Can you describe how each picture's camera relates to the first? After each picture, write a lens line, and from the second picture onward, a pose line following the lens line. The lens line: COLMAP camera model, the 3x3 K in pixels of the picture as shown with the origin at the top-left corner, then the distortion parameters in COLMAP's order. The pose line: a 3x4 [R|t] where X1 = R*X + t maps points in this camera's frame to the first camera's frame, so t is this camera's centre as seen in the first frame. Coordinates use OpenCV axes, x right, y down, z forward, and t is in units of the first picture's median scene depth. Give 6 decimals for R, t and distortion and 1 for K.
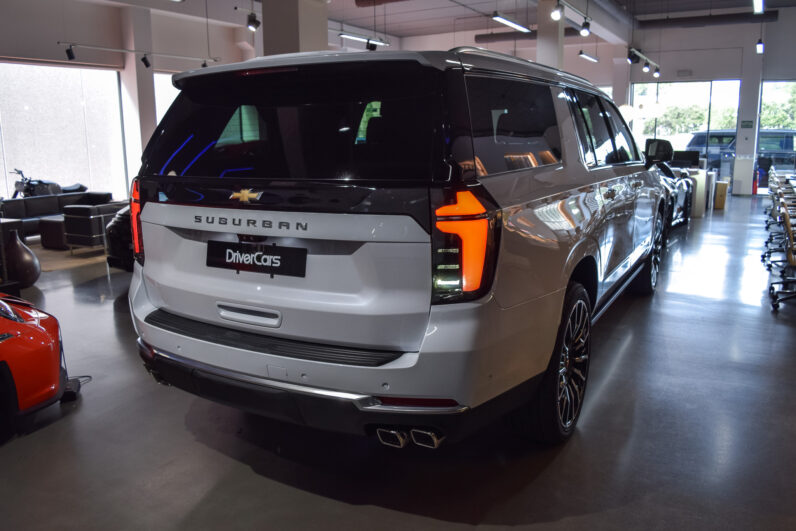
lens RADIAL K [[623.1, 0, 400.8], [0, 623.1, 274.6], [0, 0, 1]] dist [-0.080819, 0.009469]
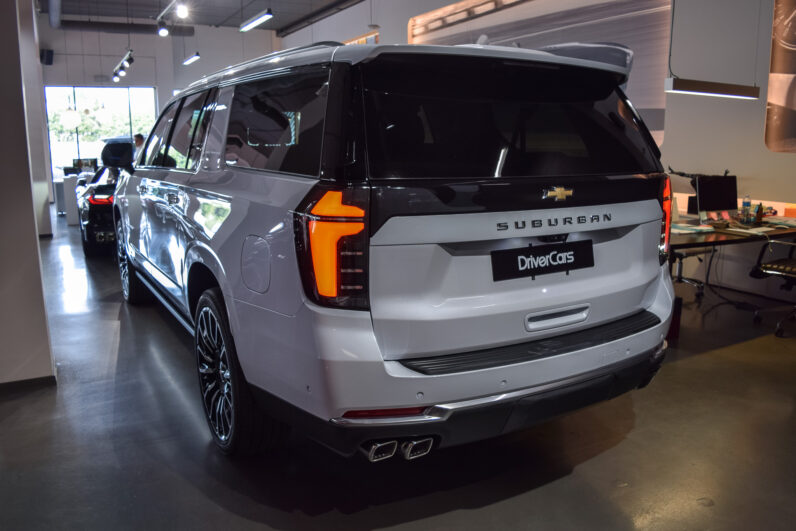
lens RADIAL K [[623.1, 0, 400.8], [0, 623.1, 274.6], [0, 0, 1]] dist [-0.080819, 0.009469]
pose [[0.488023, -0.167478, 0.856612, -1.170287], [0.178062, 0.979882, 0.090134, -0.129859], [-0.854475, 0.108543, 0.508027, 0.708547]]
